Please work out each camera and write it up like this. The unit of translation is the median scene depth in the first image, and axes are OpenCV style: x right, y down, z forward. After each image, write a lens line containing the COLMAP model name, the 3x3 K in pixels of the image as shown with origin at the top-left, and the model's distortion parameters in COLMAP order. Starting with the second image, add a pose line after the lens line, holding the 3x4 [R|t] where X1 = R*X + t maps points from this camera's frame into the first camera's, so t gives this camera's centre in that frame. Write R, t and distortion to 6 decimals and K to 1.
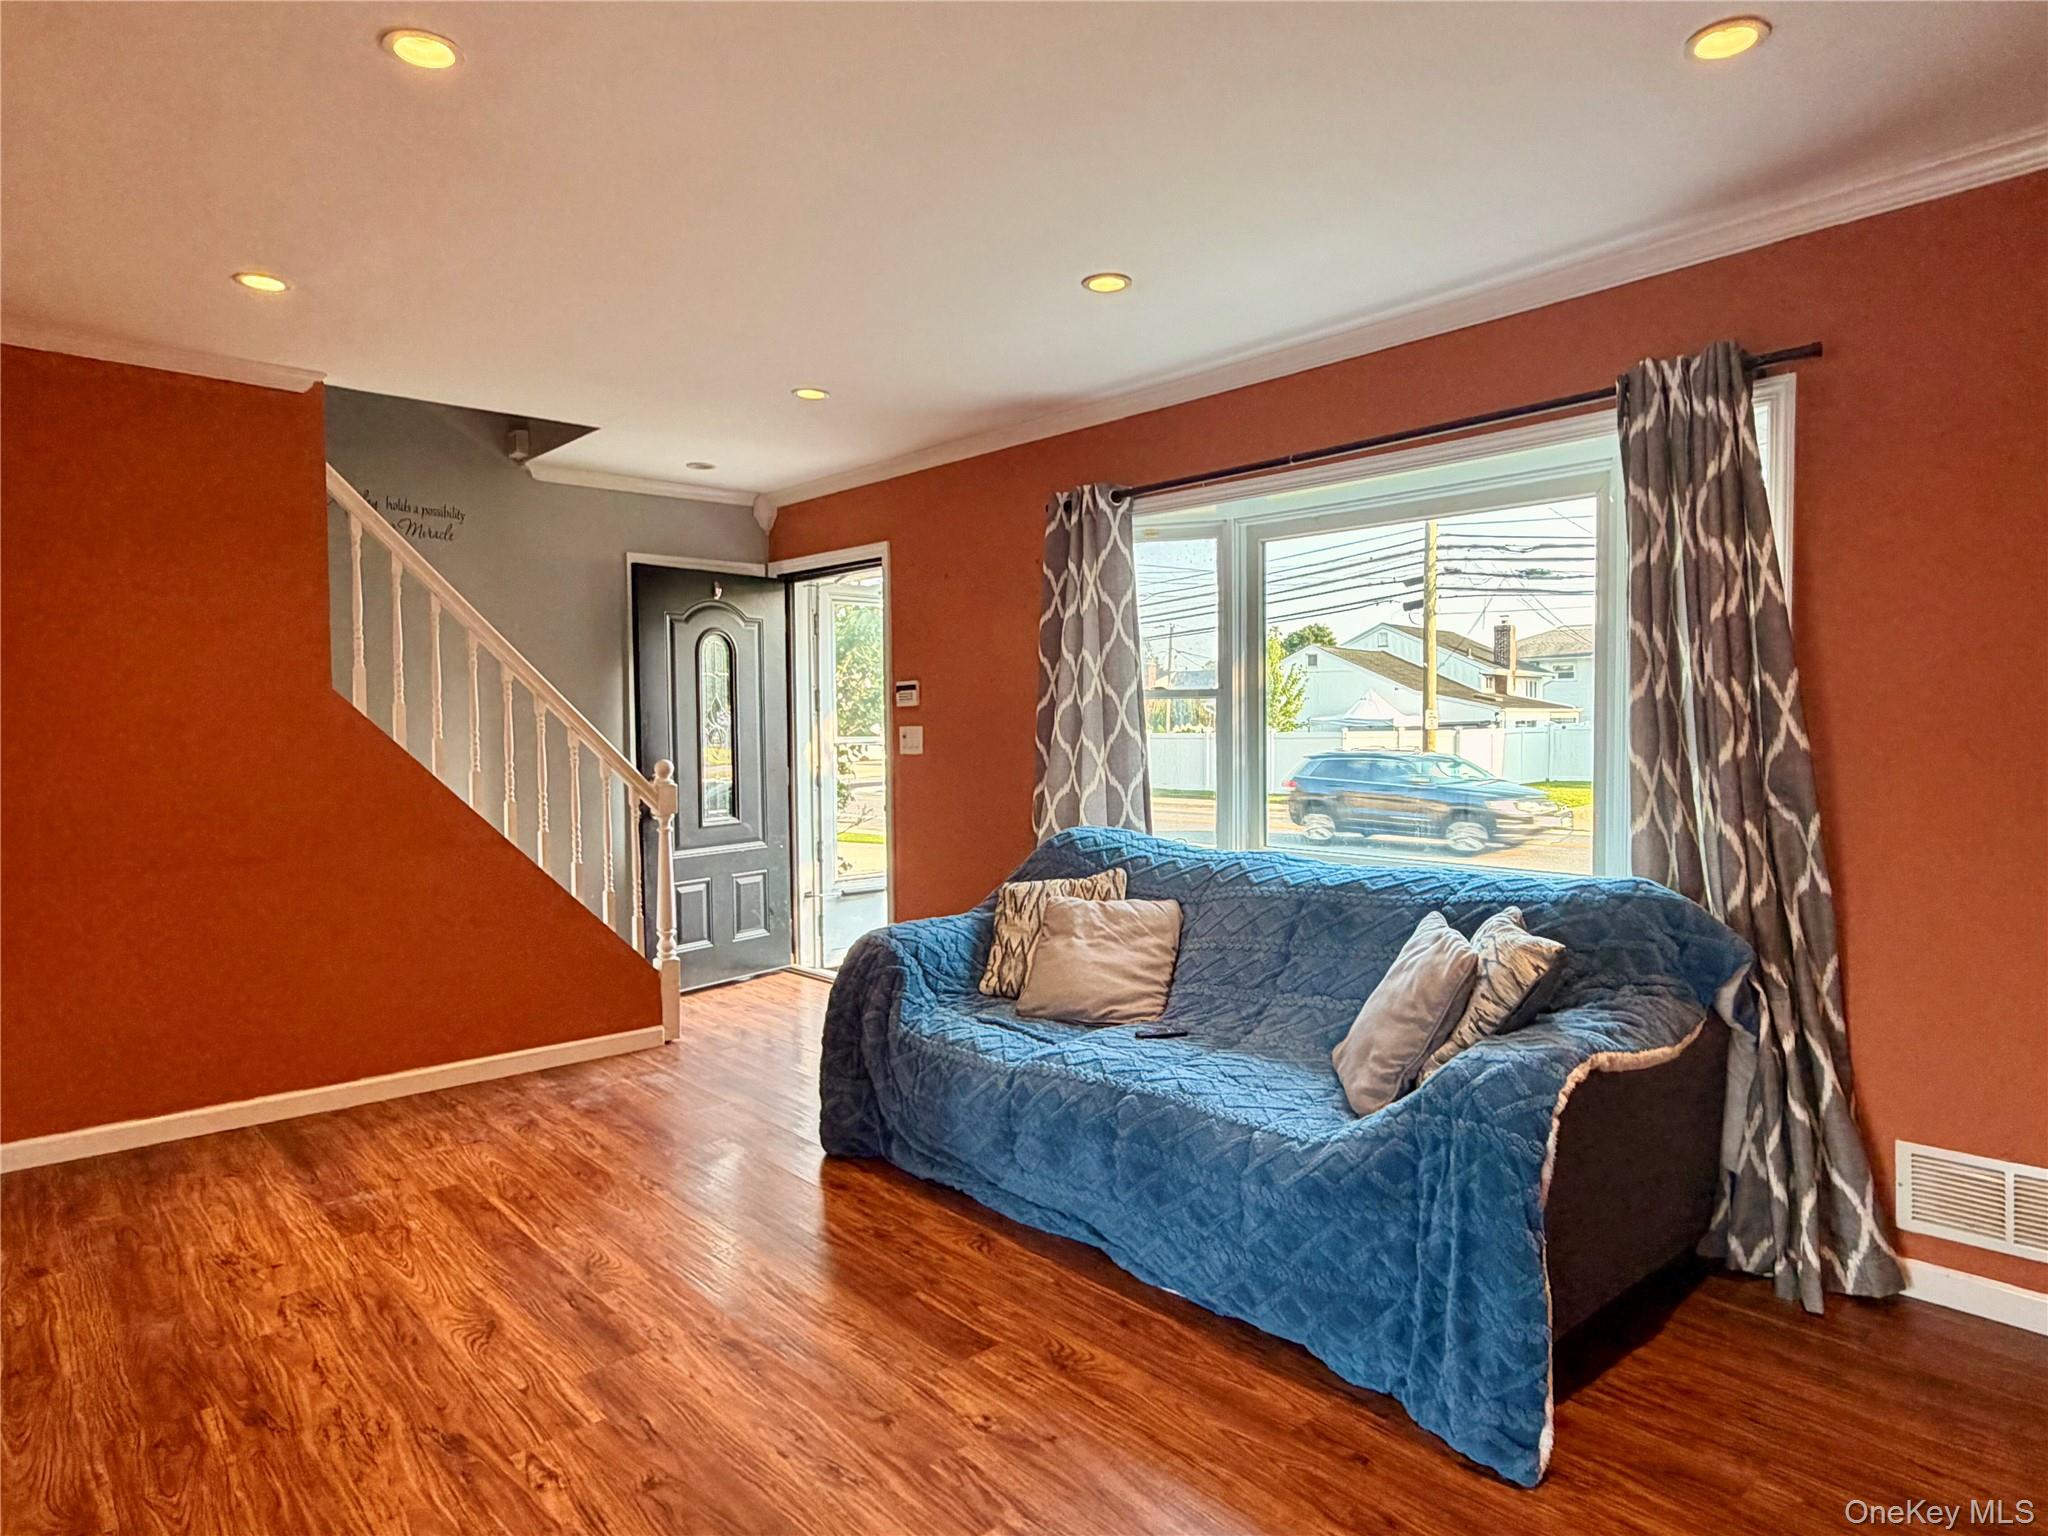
lens RADIAL K [[1204.7, 0, 1024.0], [0, 1204.7, 768.0], [0, 0, 1]] dist [0.000680, -0.000228]
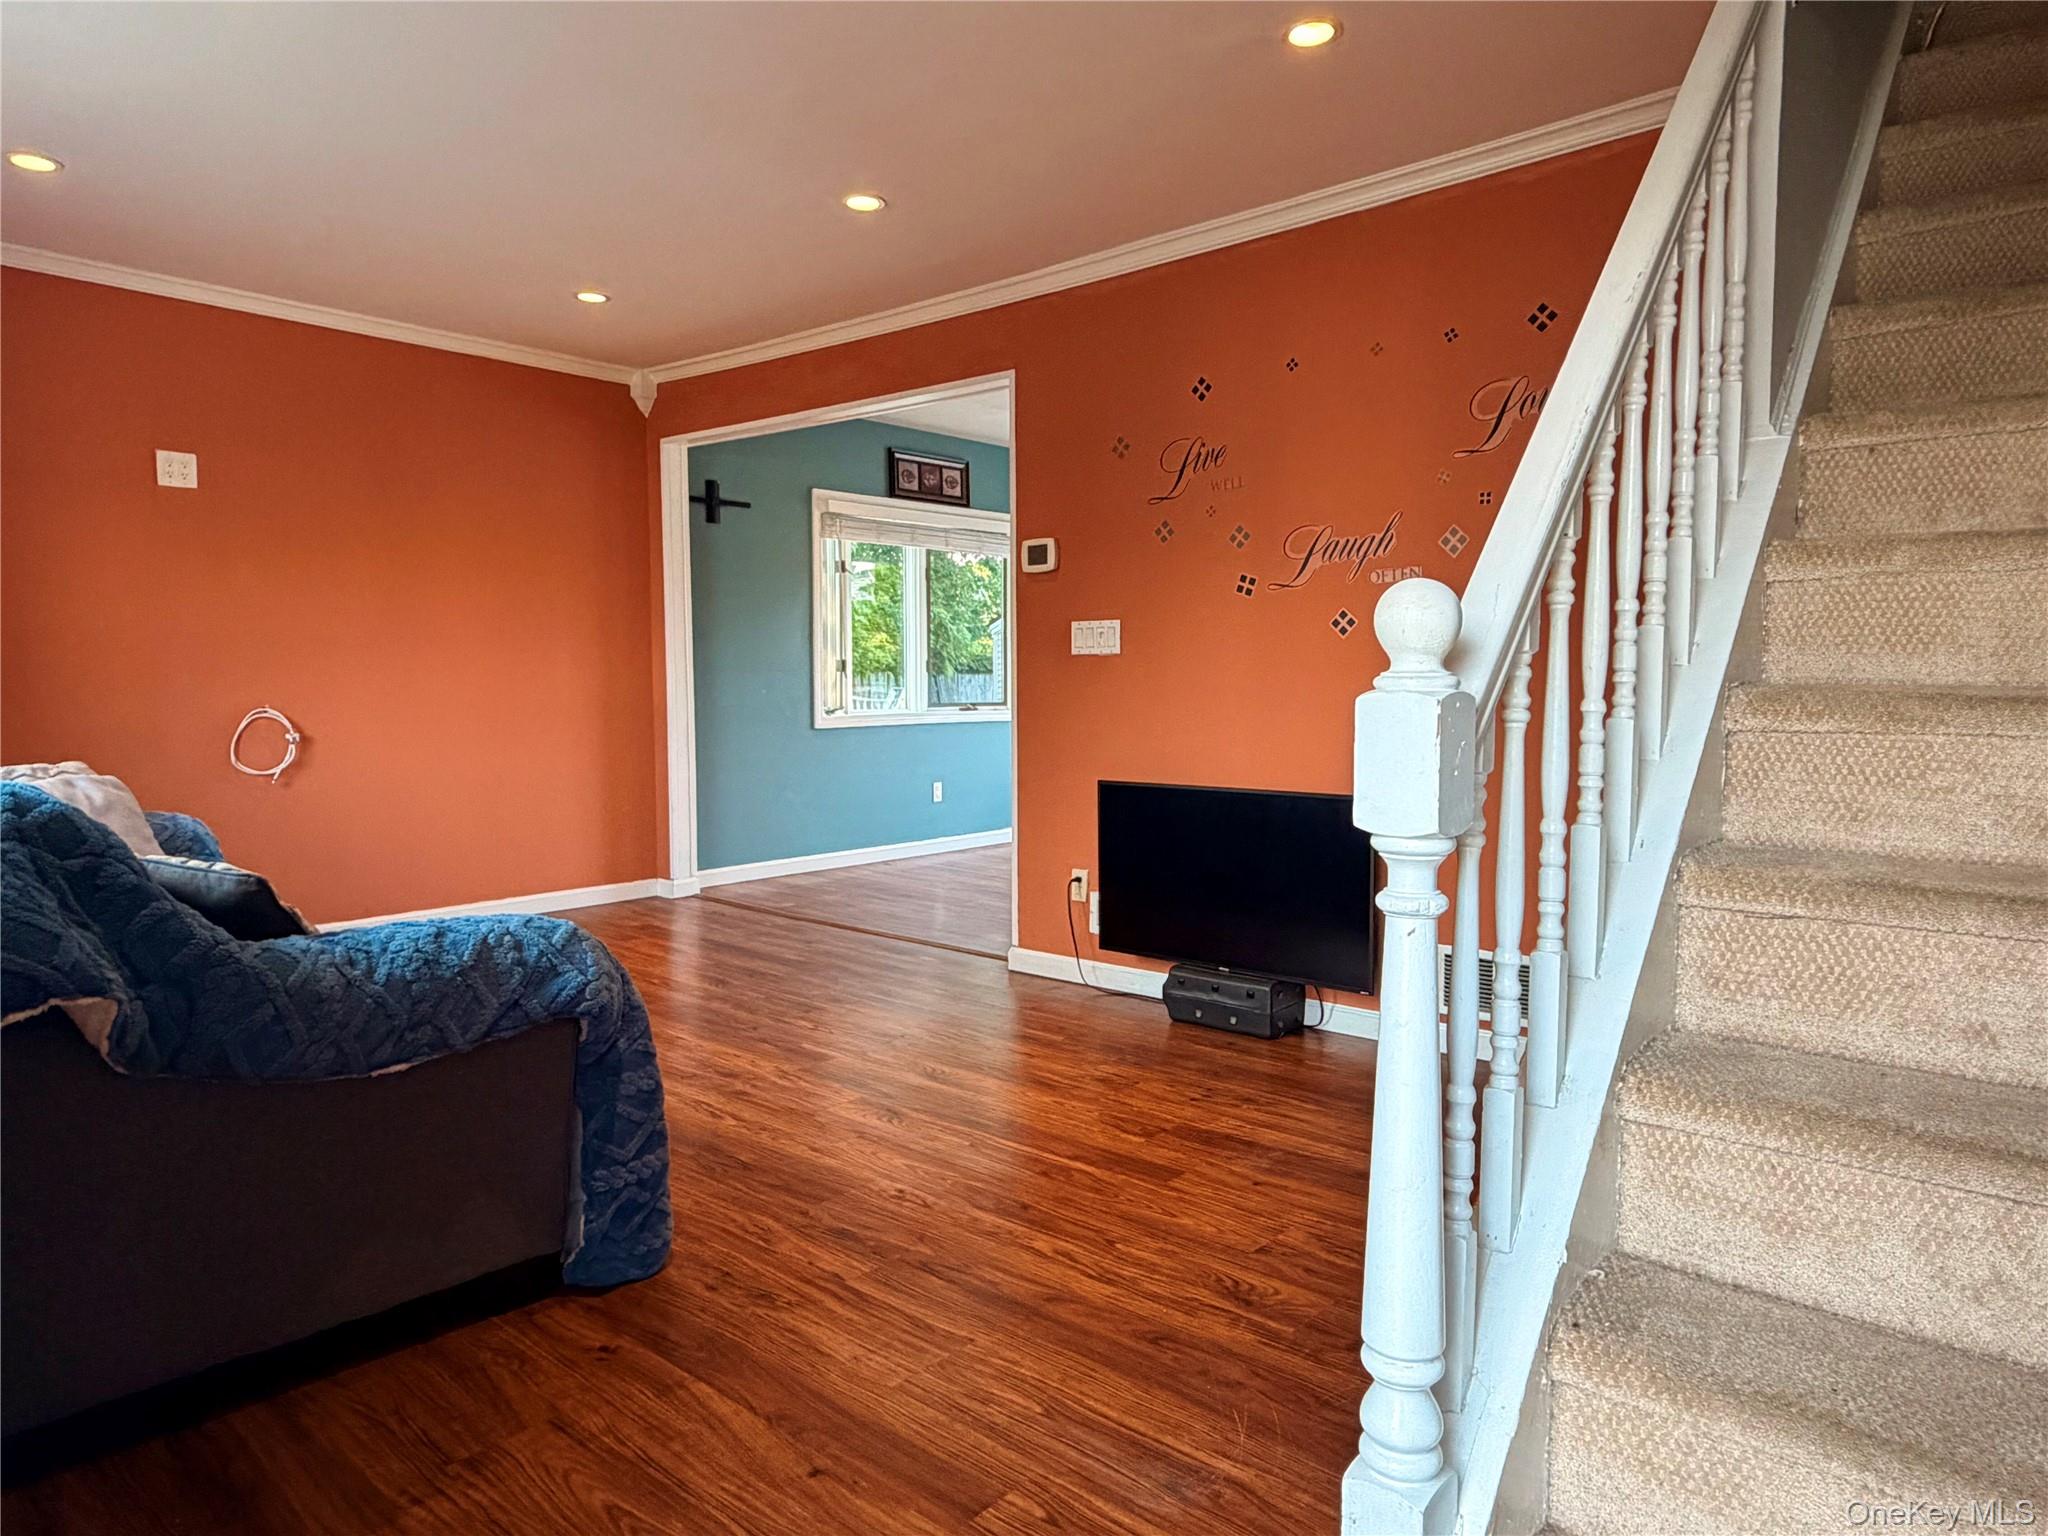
lens RADIAL K [[1295.9, 0, 1024.0], [0, 1295.9, 768.0], [0, 0, 1]] dist [-0.000234, -0.000022]
pose [[-0.992306, 0.024144, -0.121433, -0.299446], [0.010616, 0.993781, 0.110842, -0.003073], [0.123354, 0.108700, -0.986391, 1.817678]]
